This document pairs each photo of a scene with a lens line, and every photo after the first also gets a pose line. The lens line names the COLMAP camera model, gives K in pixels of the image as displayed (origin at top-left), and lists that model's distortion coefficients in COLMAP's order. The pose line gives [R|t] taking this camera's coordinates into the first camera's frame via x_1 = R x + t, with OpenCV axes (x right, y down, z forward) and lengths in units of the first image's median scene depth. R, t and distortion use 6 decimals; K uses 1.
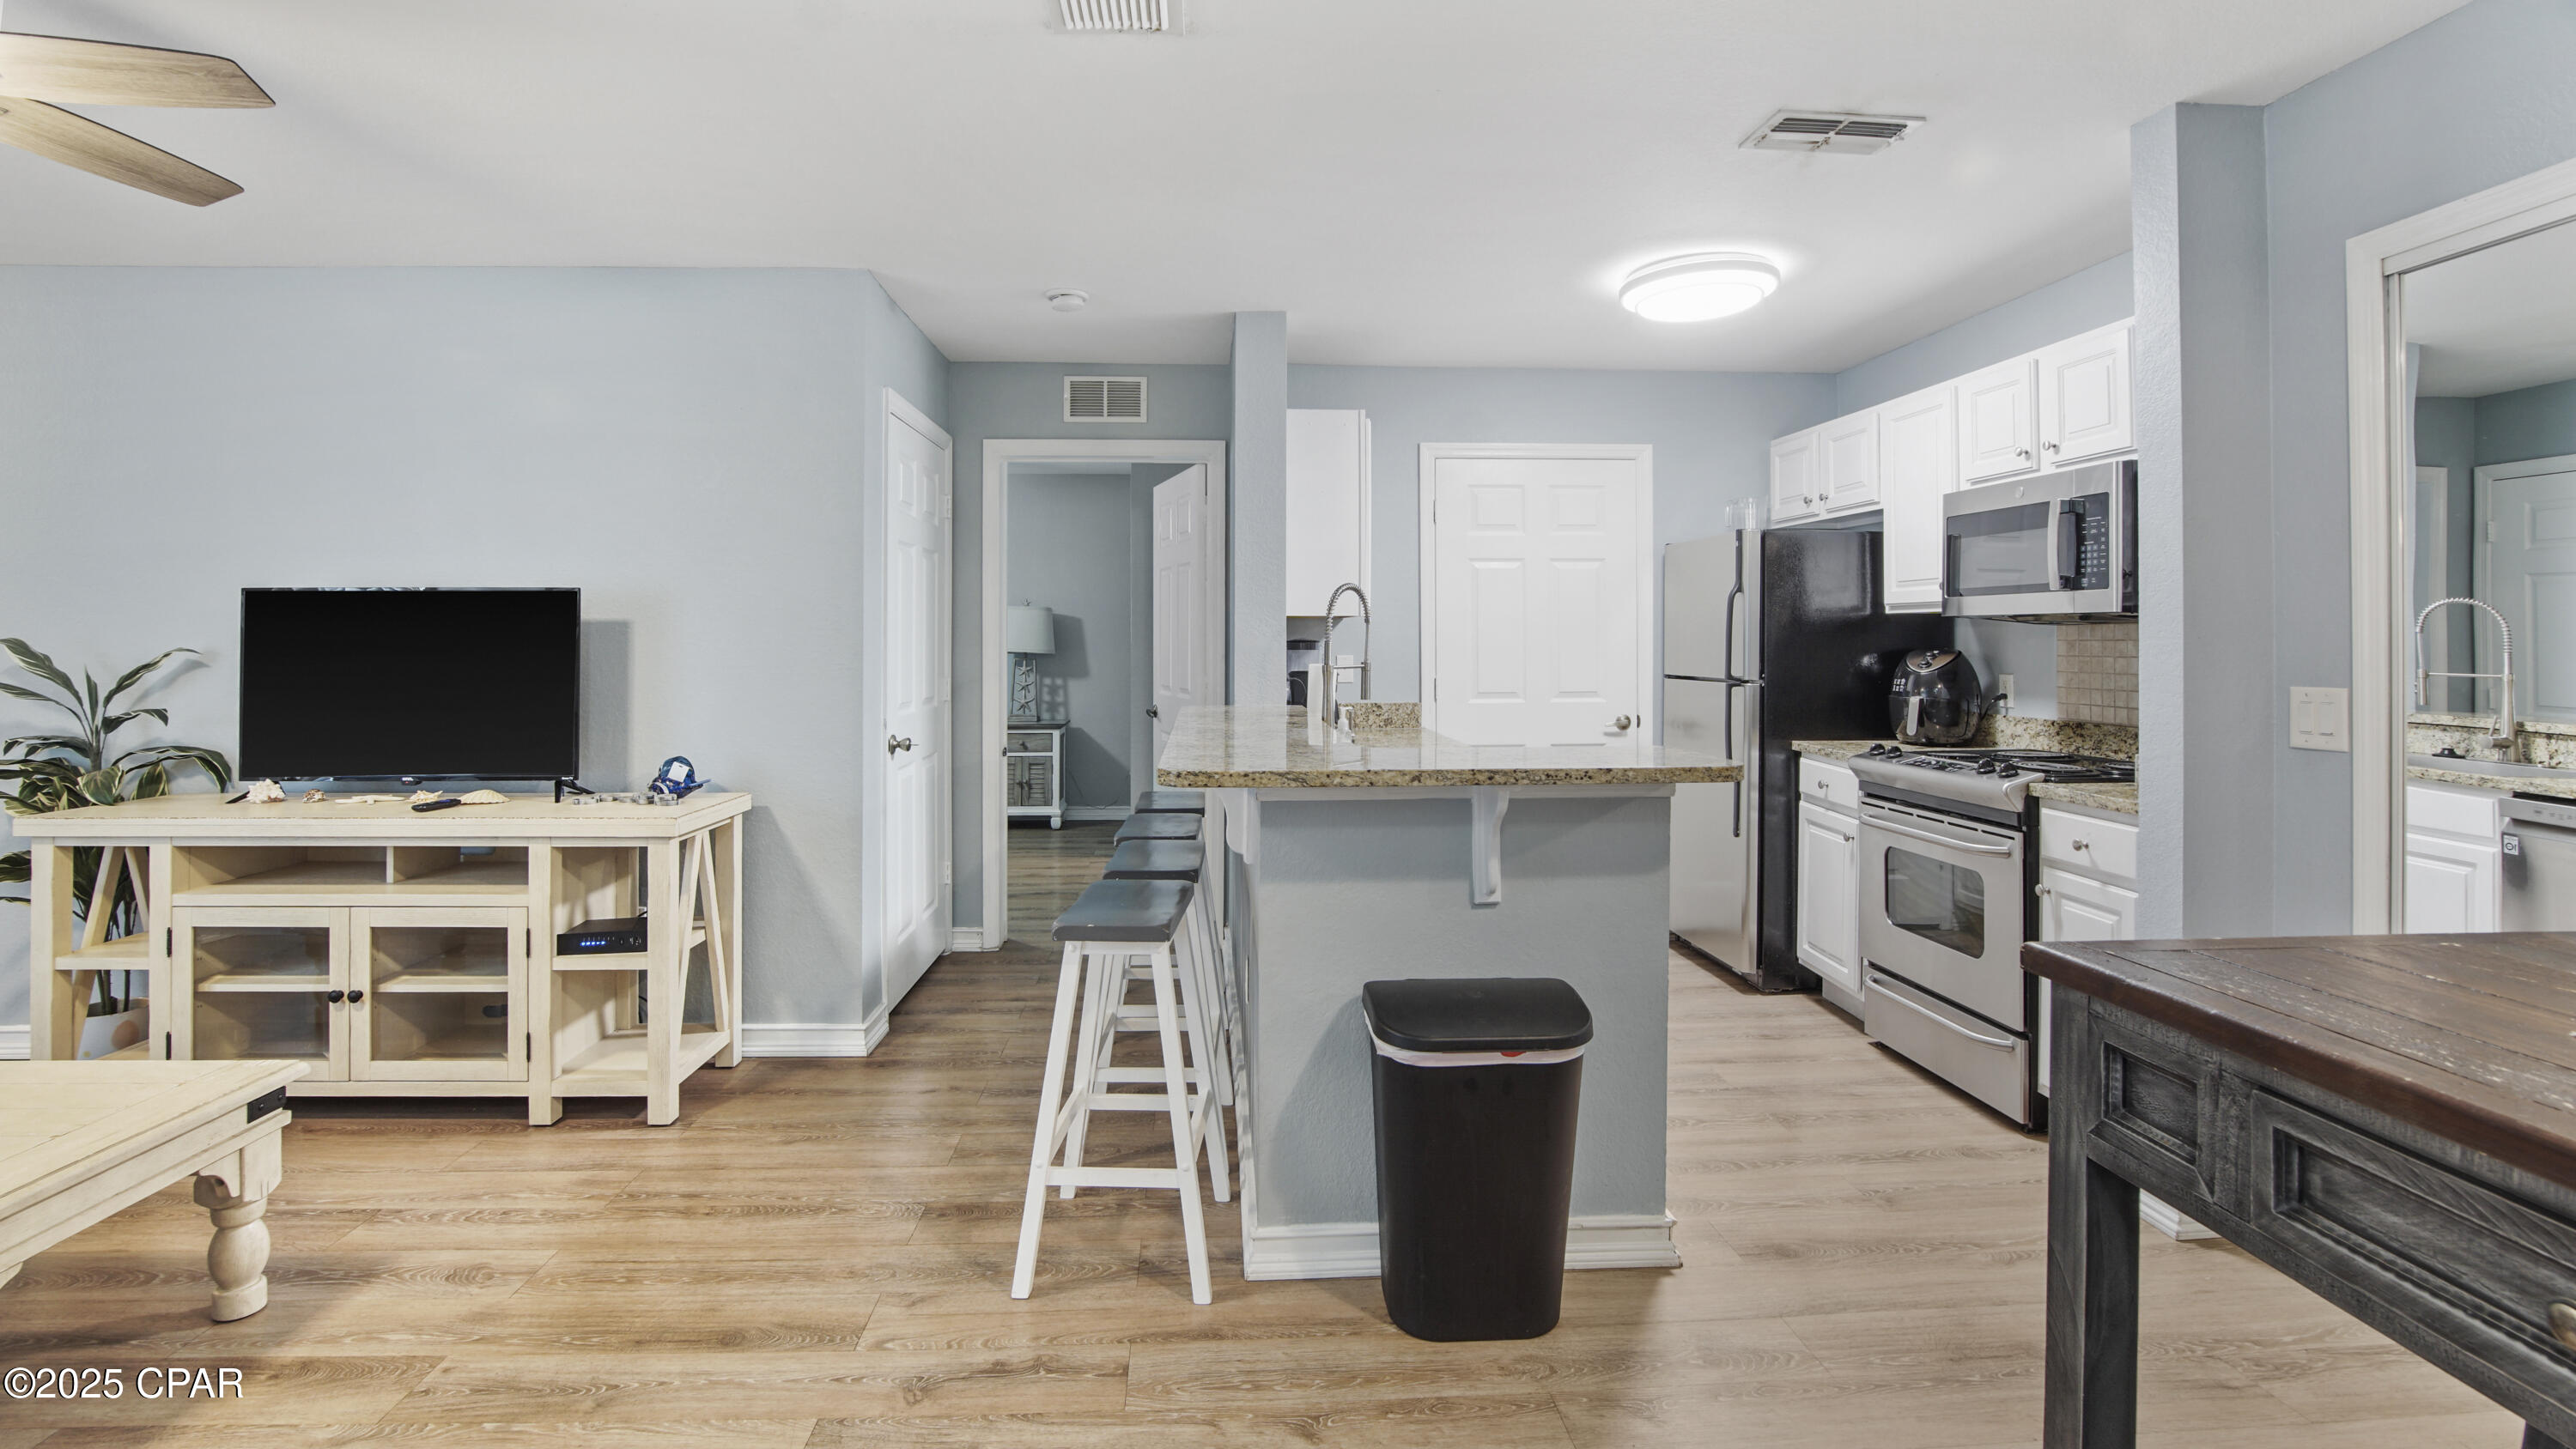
lens RADIAL K [[1191.5, 0, 1311.6], [0, 1191.5, 621.6], [0, 0, 1]] dist [-0.026583, 0.004347]
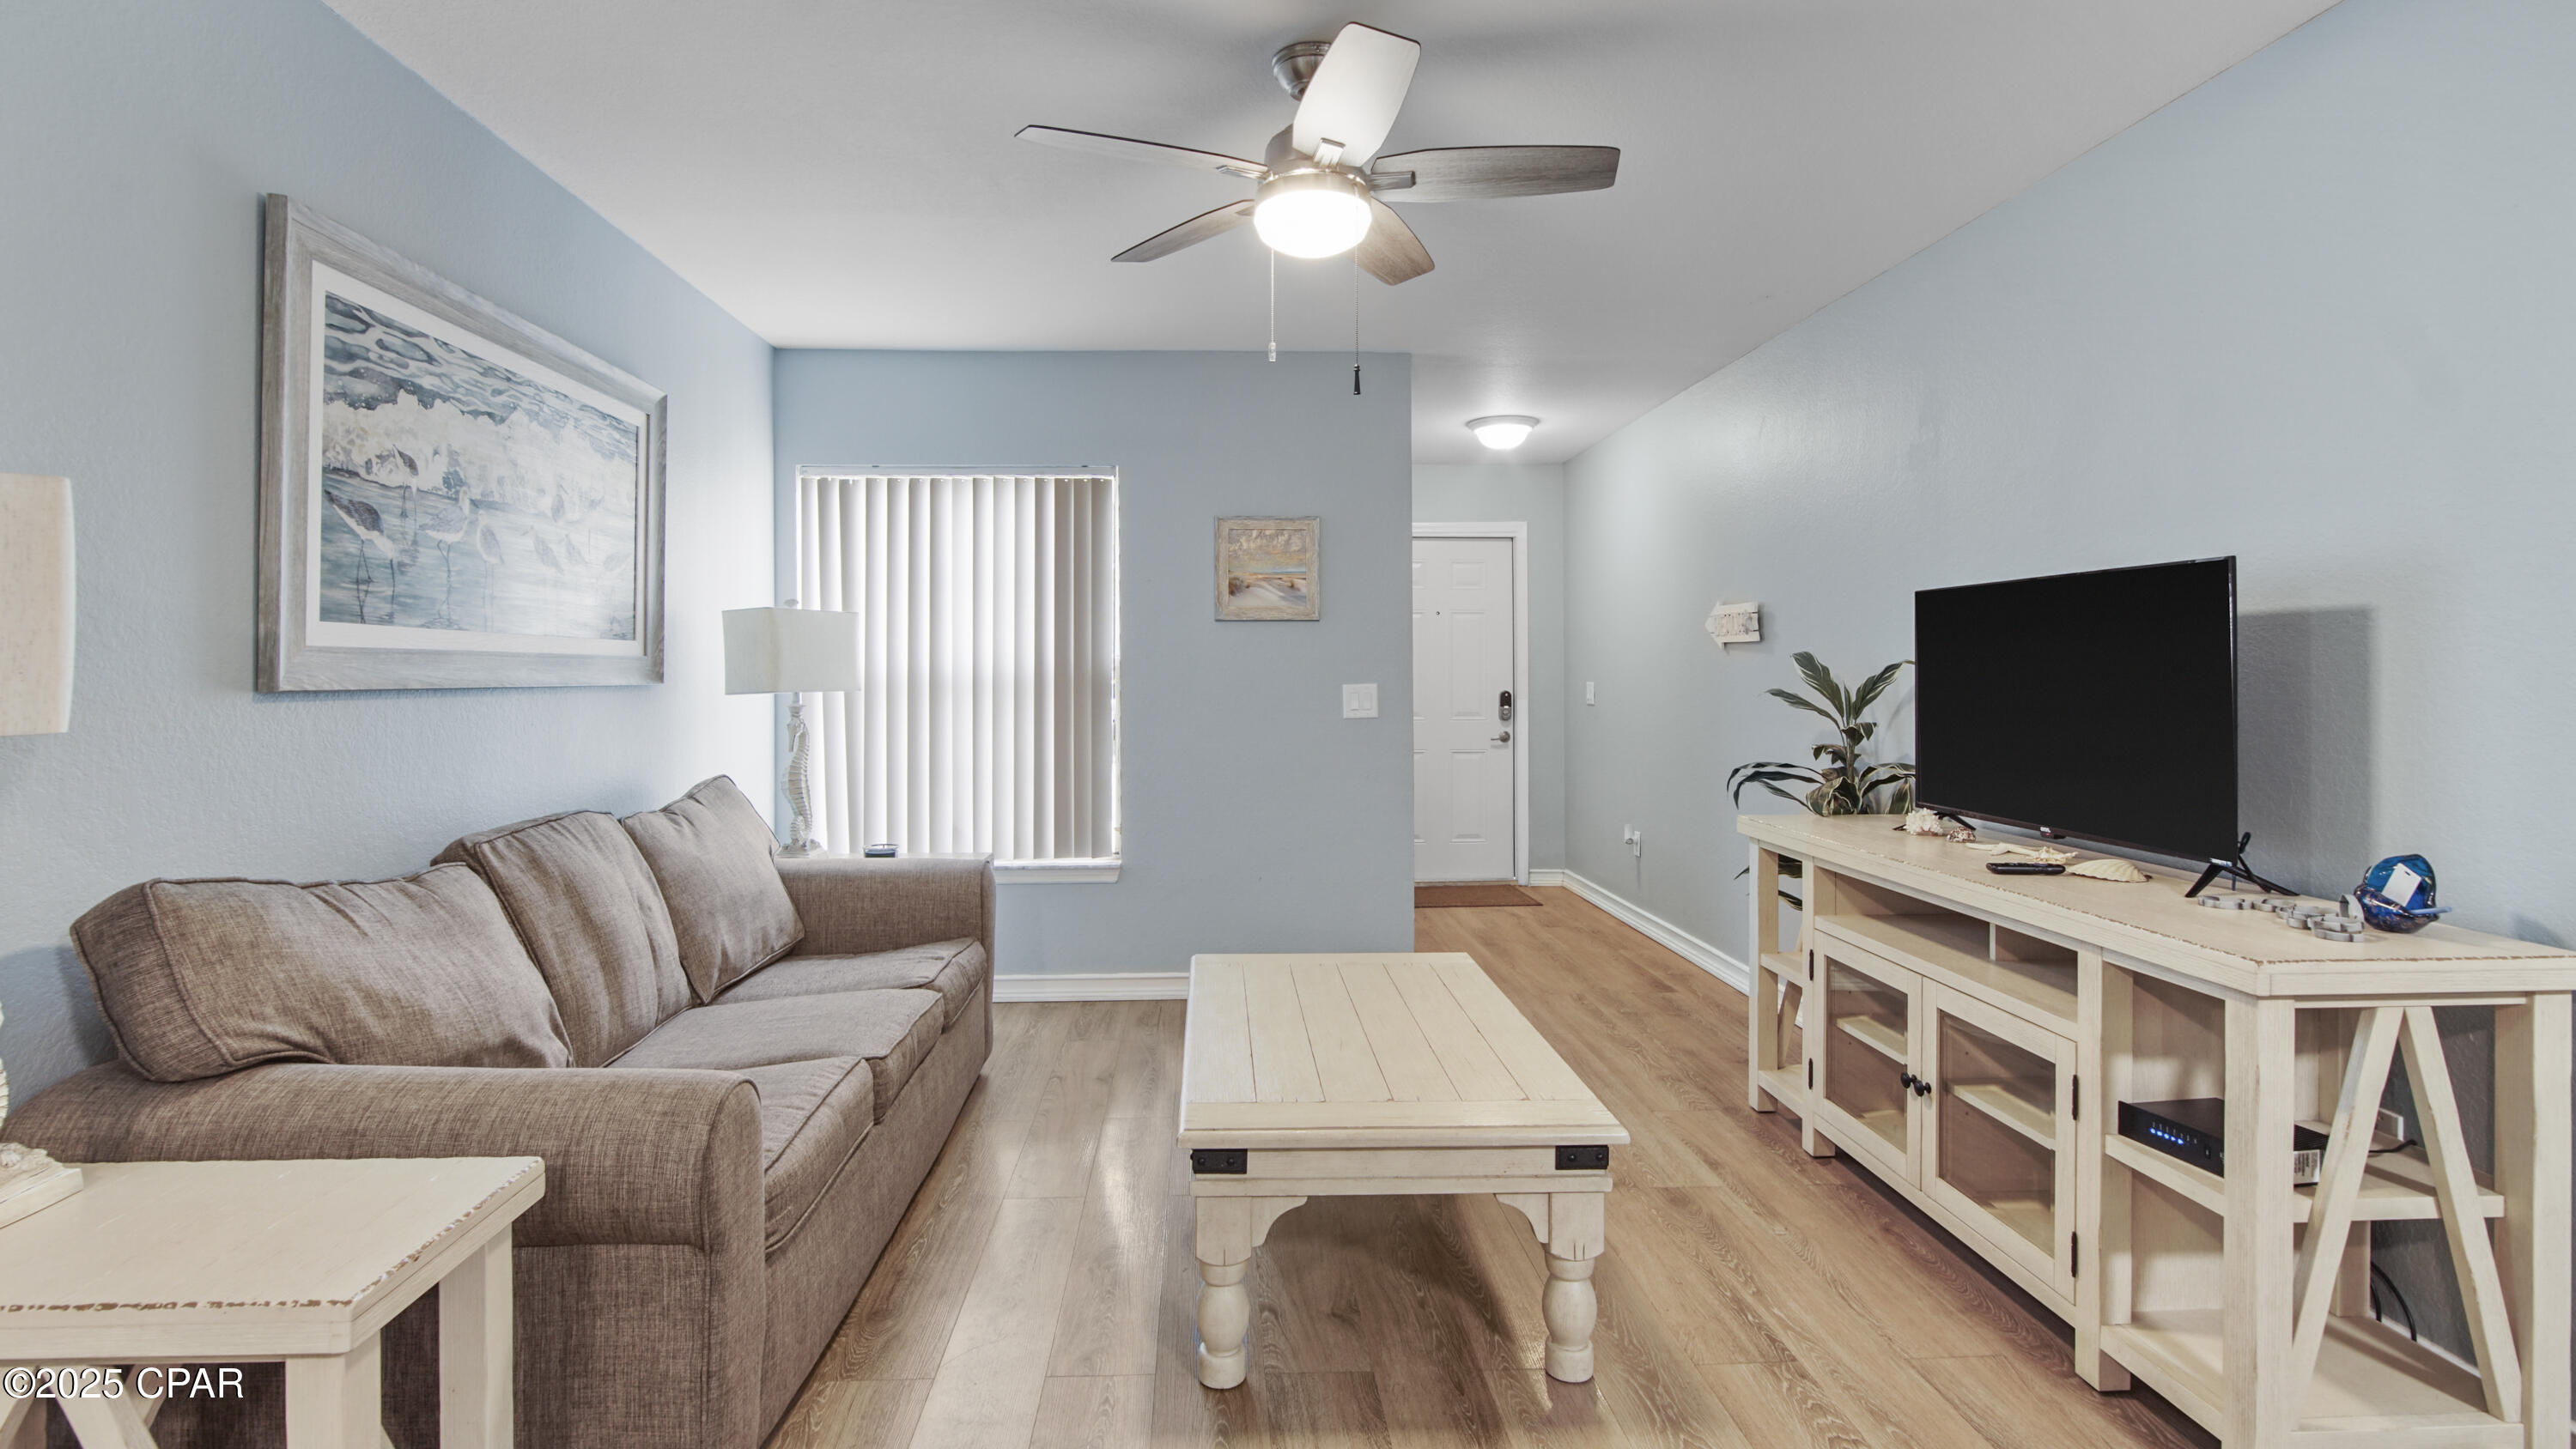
lens RADIAL K [[1191.5, 0, 1210.6], [0, 1191.5, 691.2], [0, 0, 1]] dist [-0.026583, 0.004347]
pose [[-0.079308, 0.015087, -0.996736, 0.021831], [0.013875, 0.999805, 0.014030, 0.022144], [0.996754, -0.012717, -0.079502, 0.432199]]
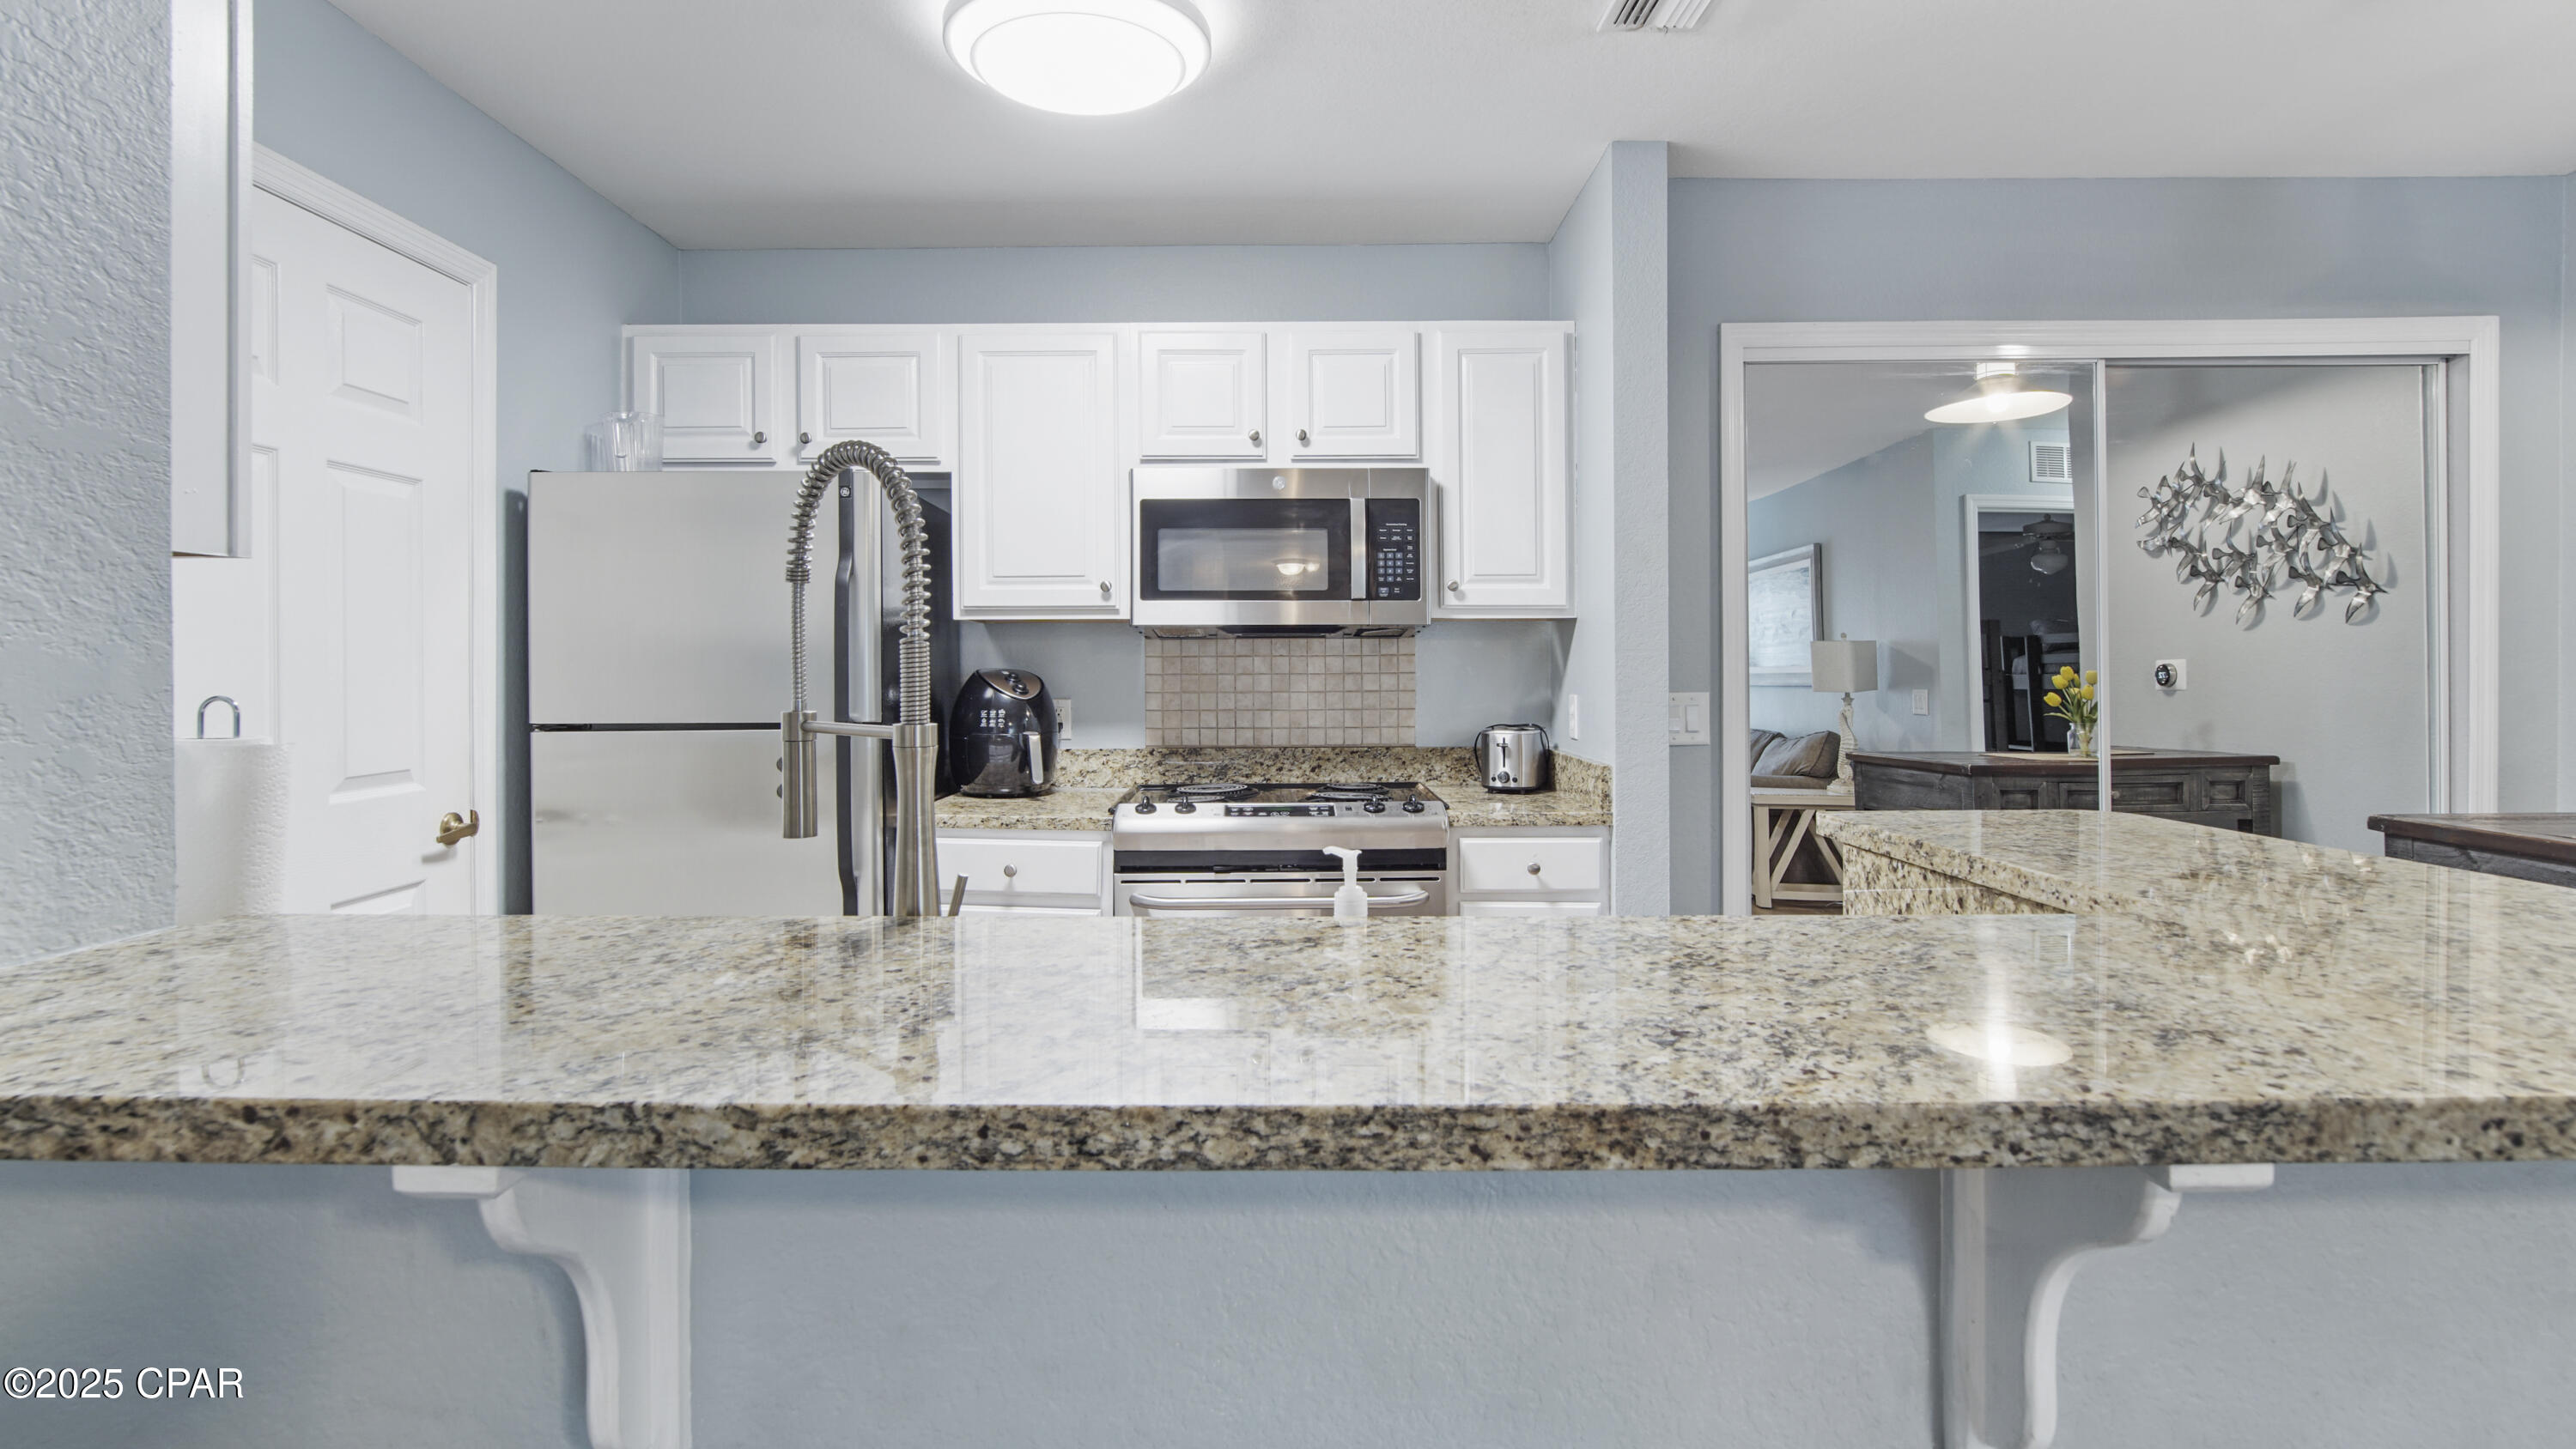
lens RADIAL K [[1191.5, 0, 1258.4], [0, 1191.5, 656.1], [0, 0, 1]] dist [-0.026583, 0.004347]
pose [[0.105454, 0.009298, 0.994381, -0.229470], [-0.007697, 0.999934, -0.008534, 0.021948], [-0.994394, -0.006754, 0.105519, 0.810356]]
